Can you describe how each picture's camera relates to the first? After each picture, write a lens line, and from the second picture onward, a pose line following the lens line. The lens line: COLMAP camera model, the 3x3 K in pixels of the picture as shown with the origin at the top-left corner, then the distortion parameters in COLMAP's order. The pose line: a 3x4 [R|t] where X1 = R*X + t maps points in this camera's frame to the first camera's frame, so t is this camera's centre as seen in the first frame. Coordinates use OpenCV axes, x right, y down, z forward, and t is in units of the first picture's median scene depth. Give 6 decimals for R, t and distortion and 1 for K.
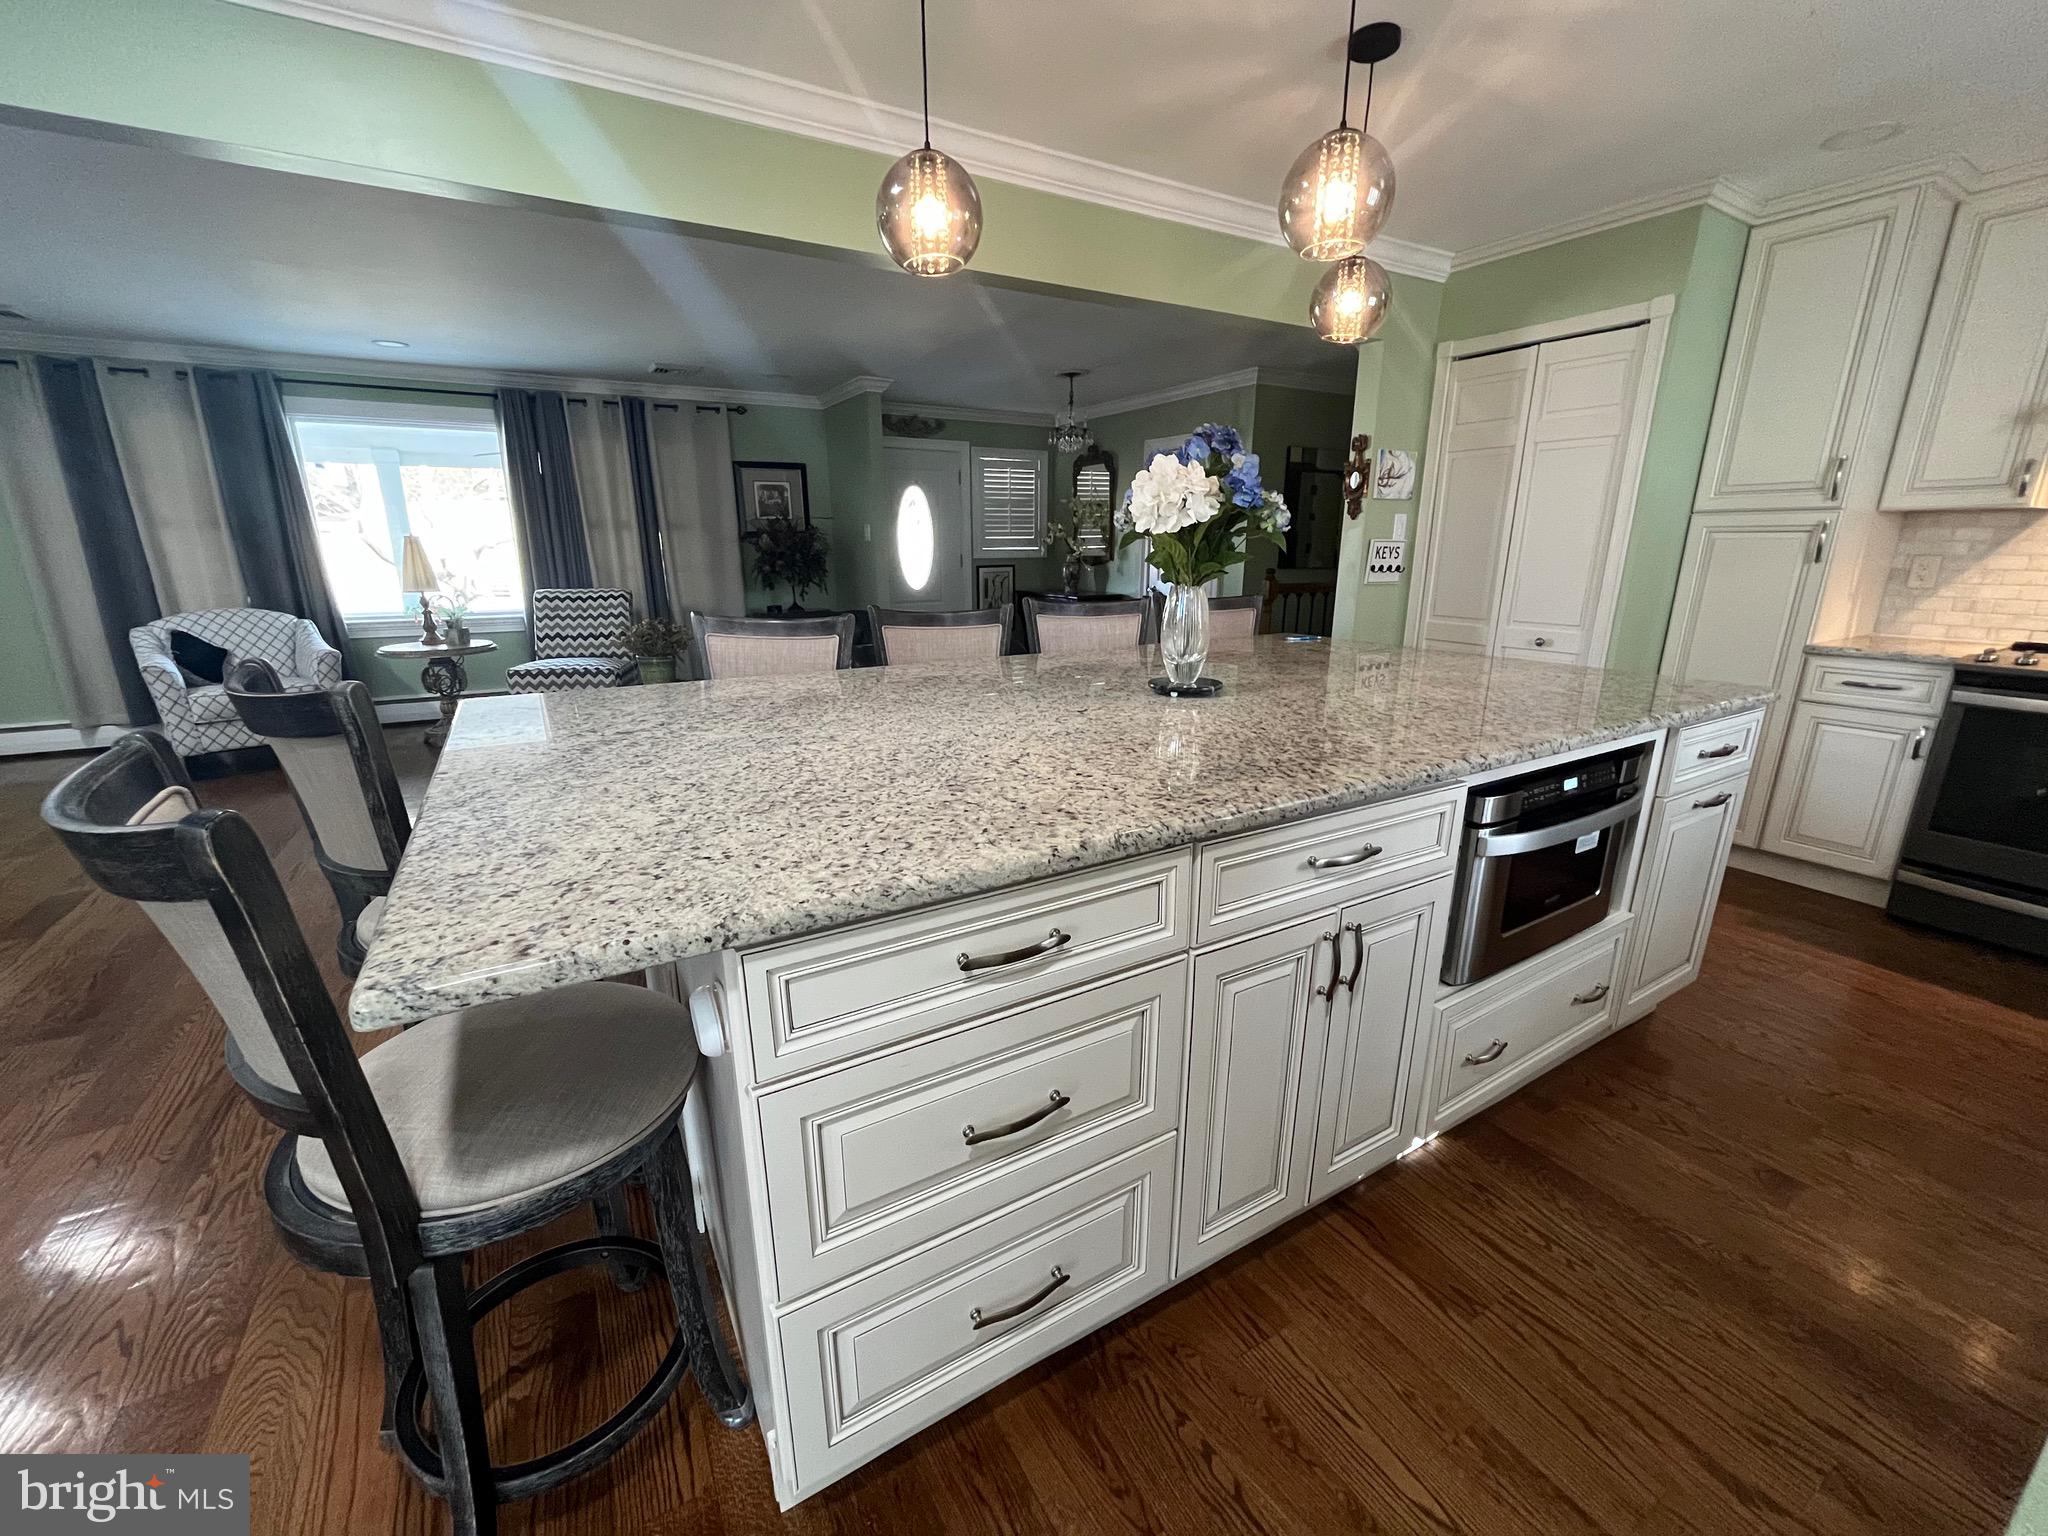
lens RADIAL K [[823.5, 0, 1024.1], [0, 823.5, 778.2], [0, 0, 1]] dist [-0.004552, 0.000171]
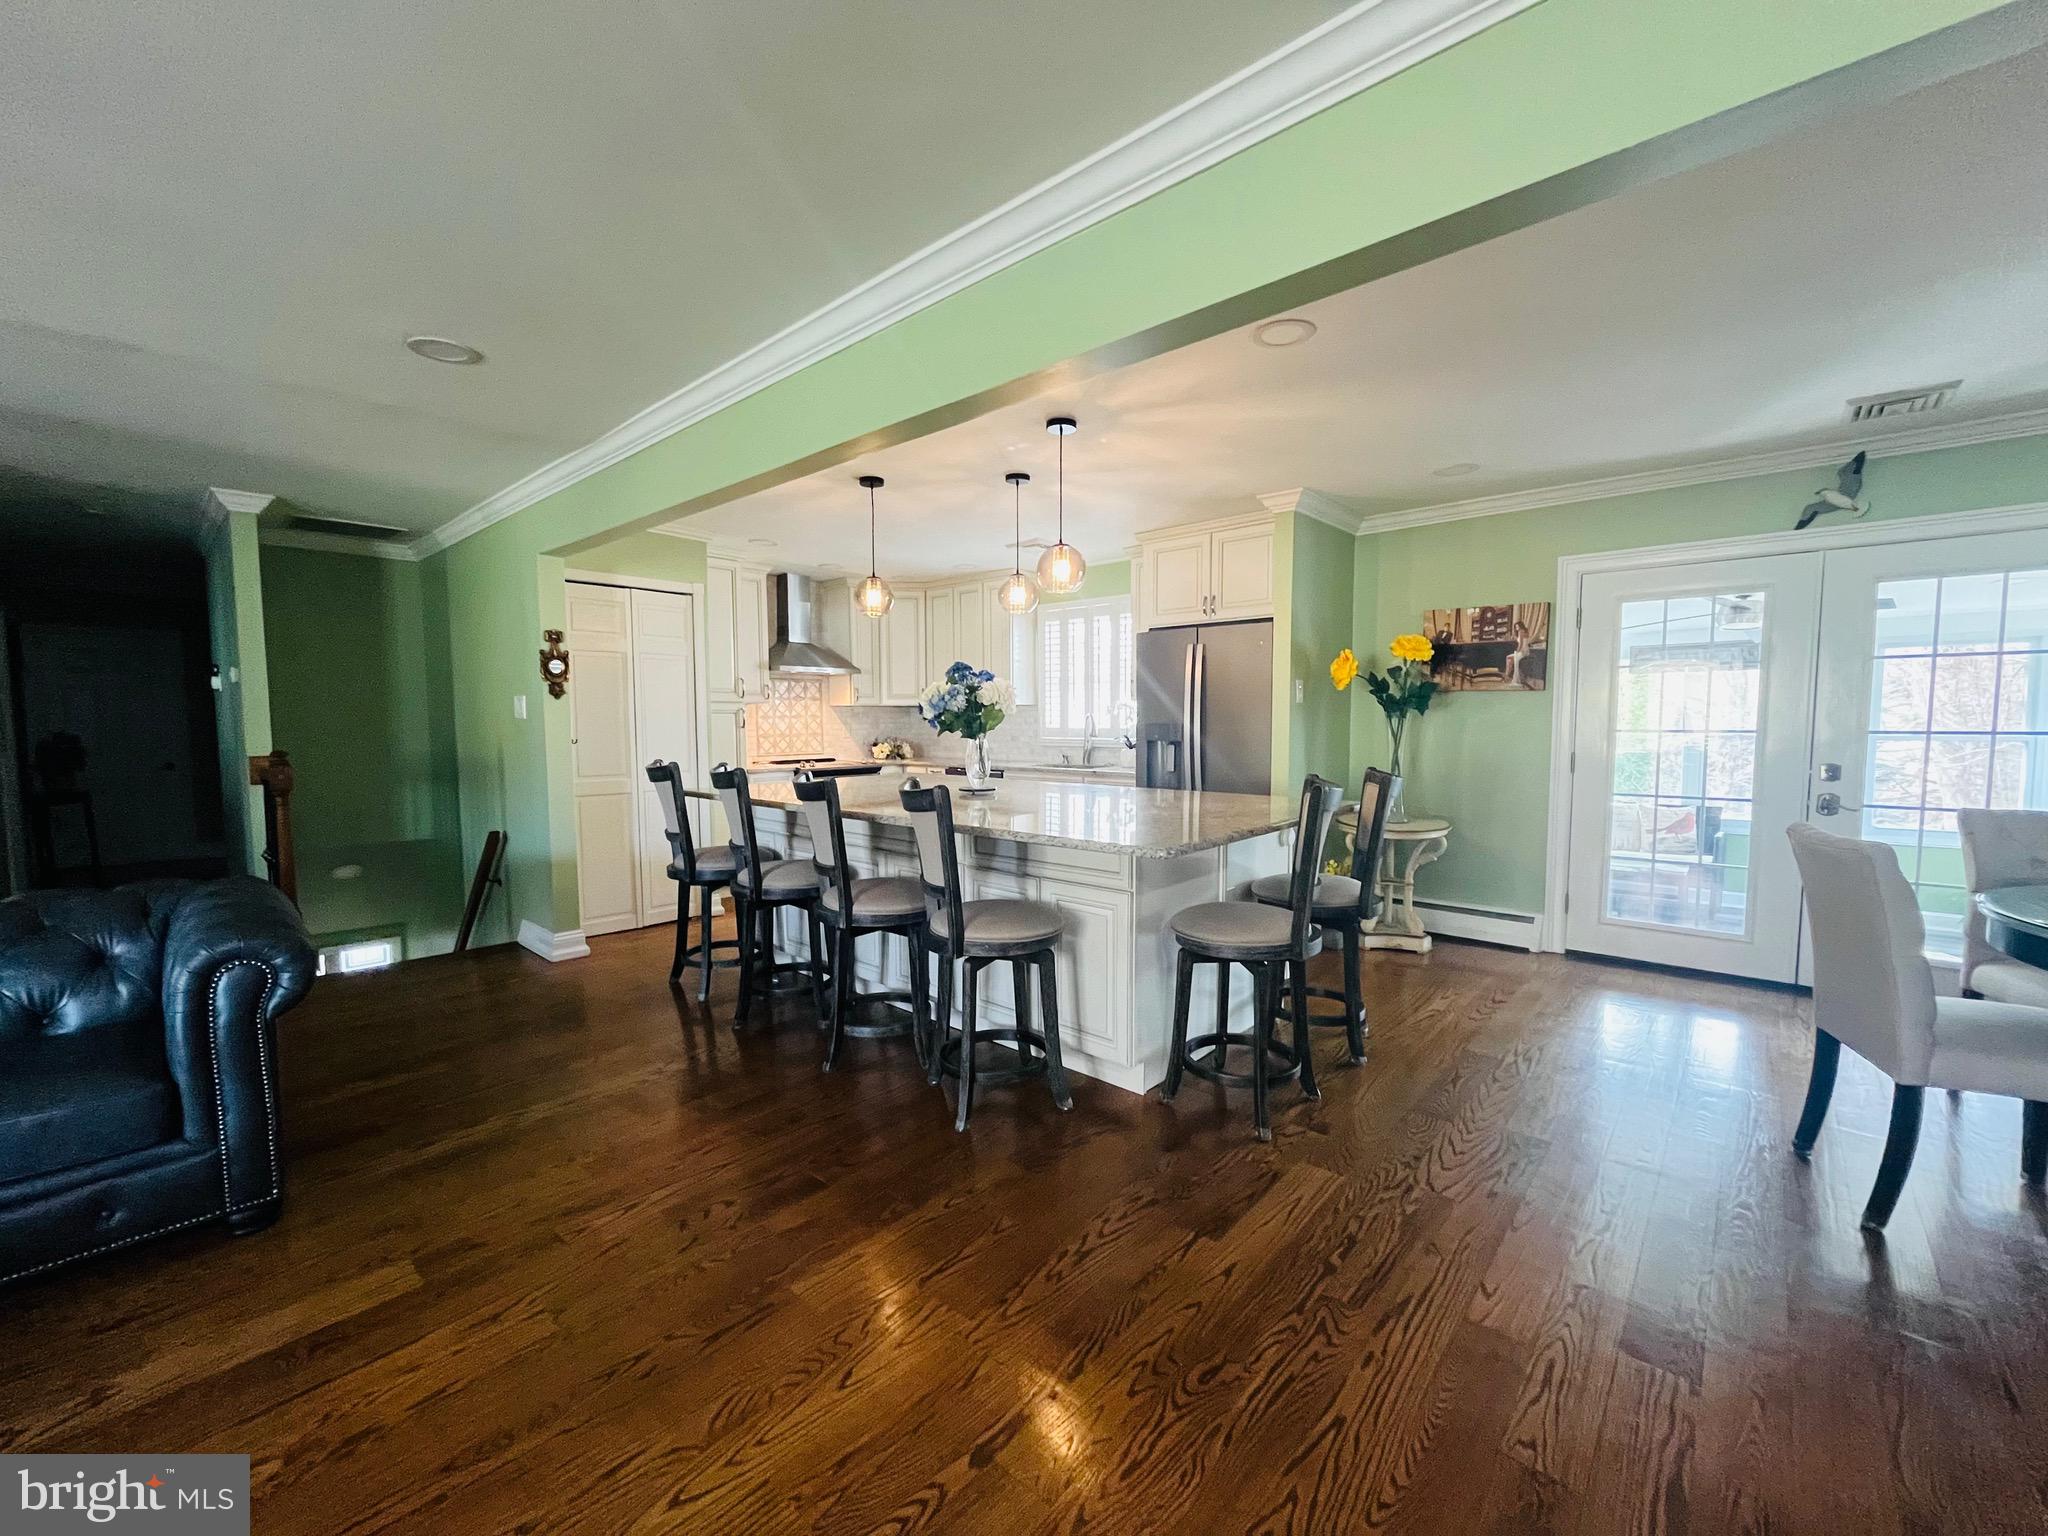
lens RADIAL K [[823.5, 0, 1024.1], [0, 823.5, 778.2], [0, 0, 1]] dist [-0.004552, 0.000171]
pose [[-0.311904, -0.065954, 0.947822, -1.127174], [0.264248, 0.952207, 0.153217, -0.273621], [-0.912628, 0.298249, -0.279569, 0.971390]]
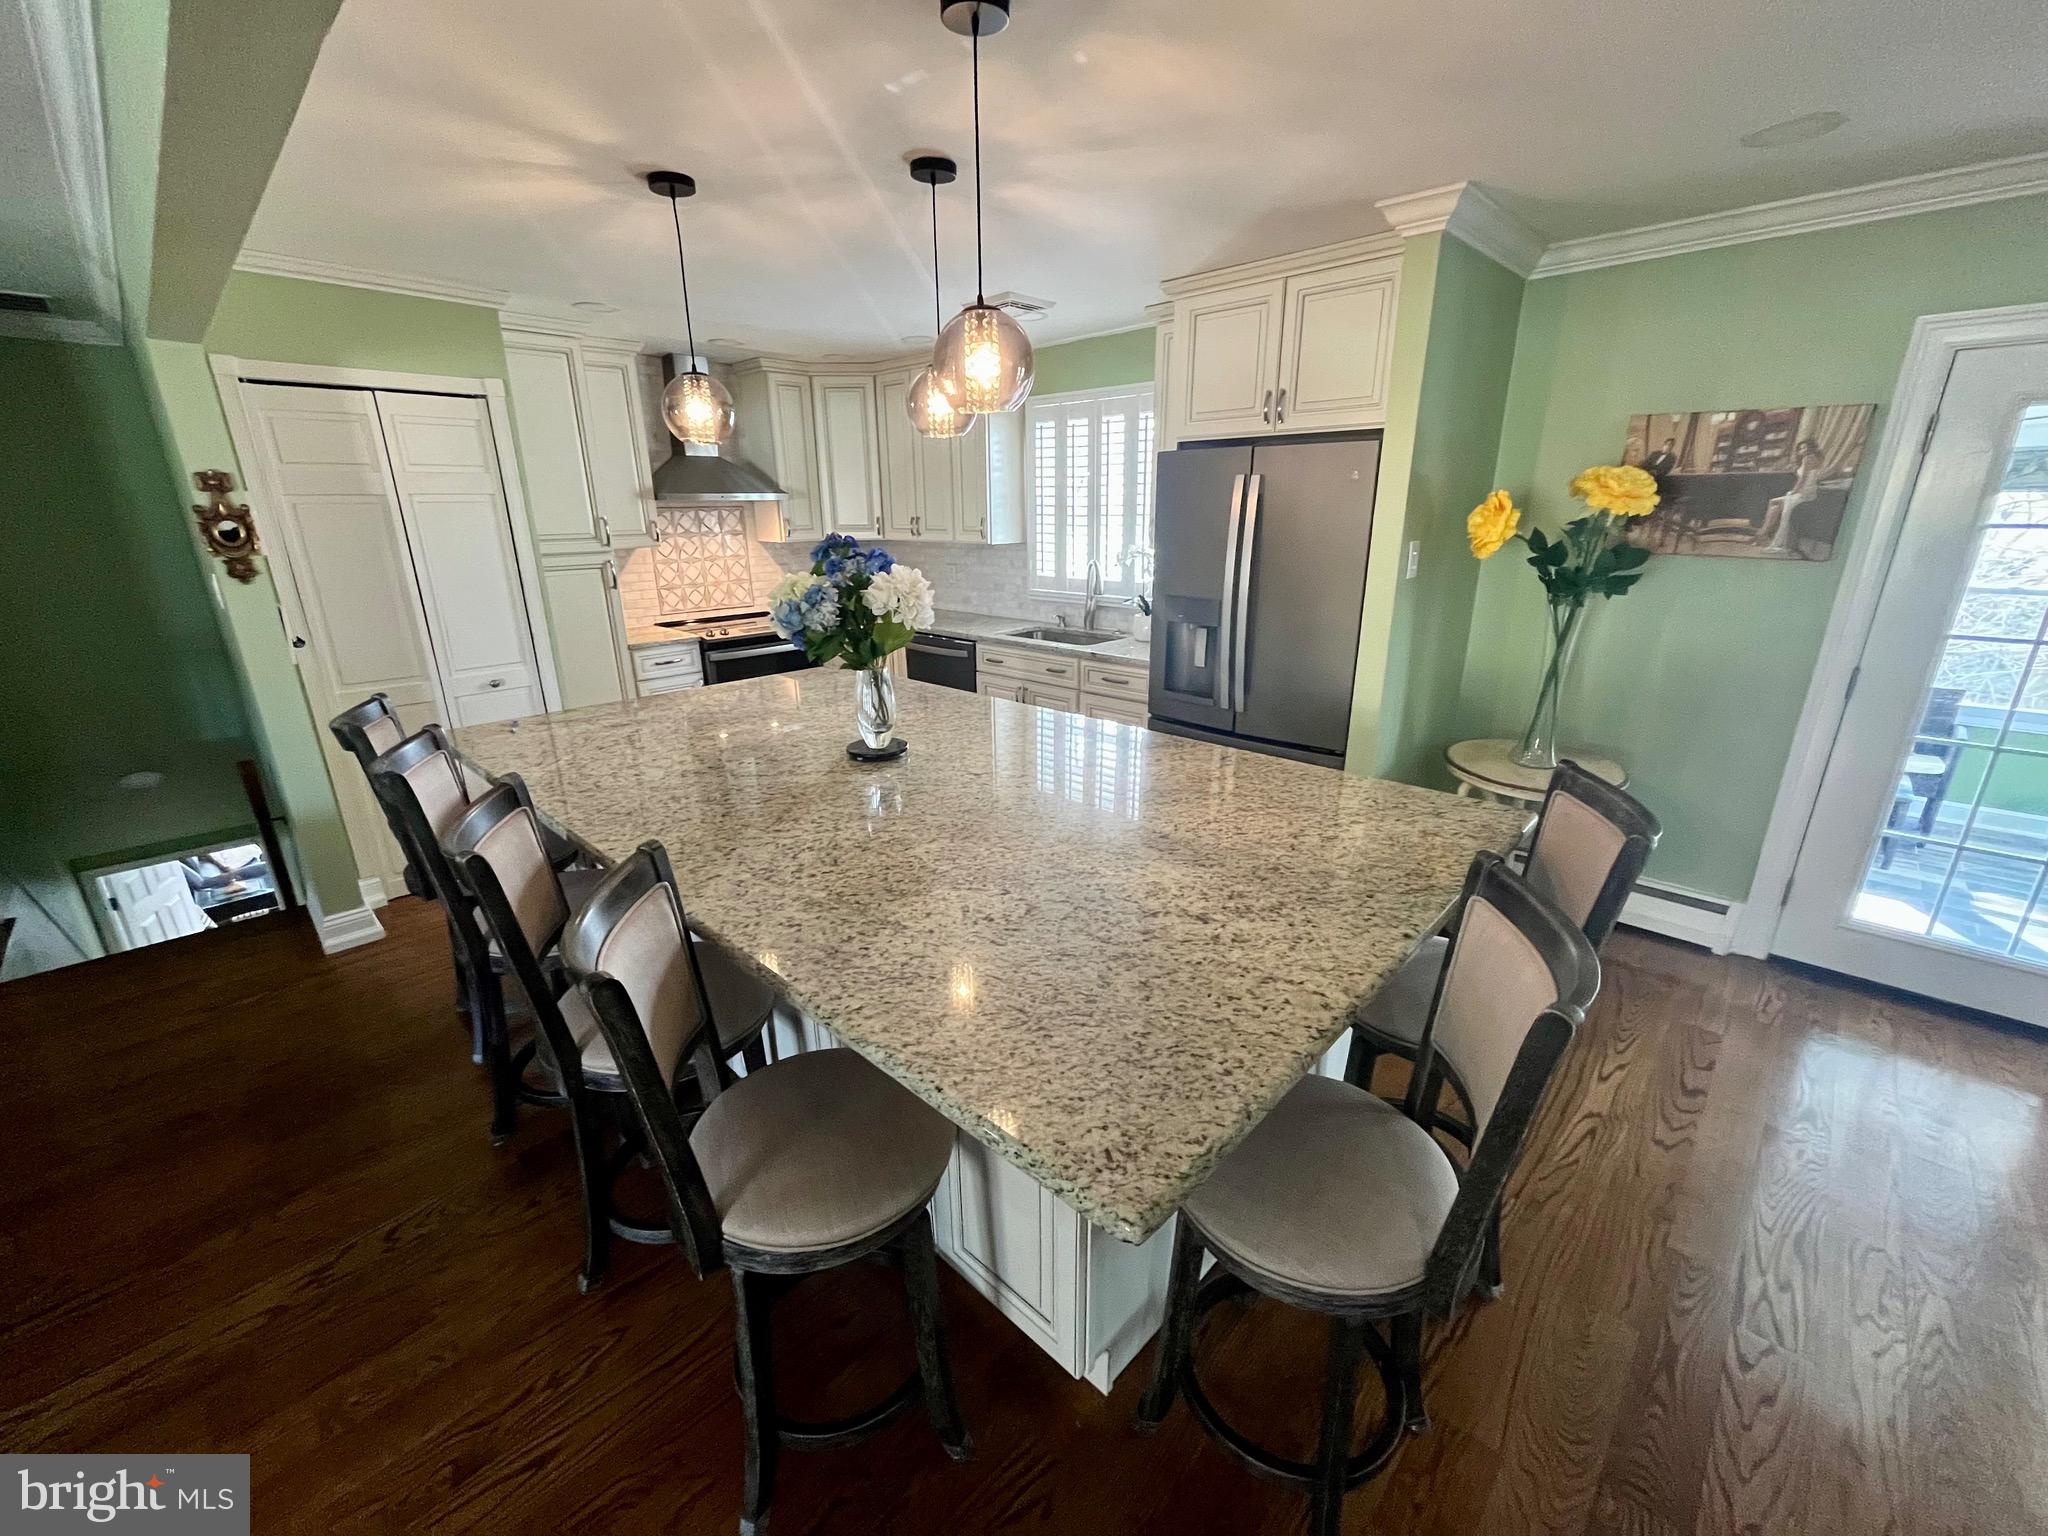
lens RADIAL K [[823.4, 0, 1022.9], [0, 823.4, 777.9], [0, 0, 1]] dist [-0.004860, 0.000044]
pose [[-0.273170, -0.300511, 0.913822, -0.650170], [0.273316, 0.886558, 0.373248, -0.312029], [-0.922322, 0.351722, -0.160046, 0.686201]]
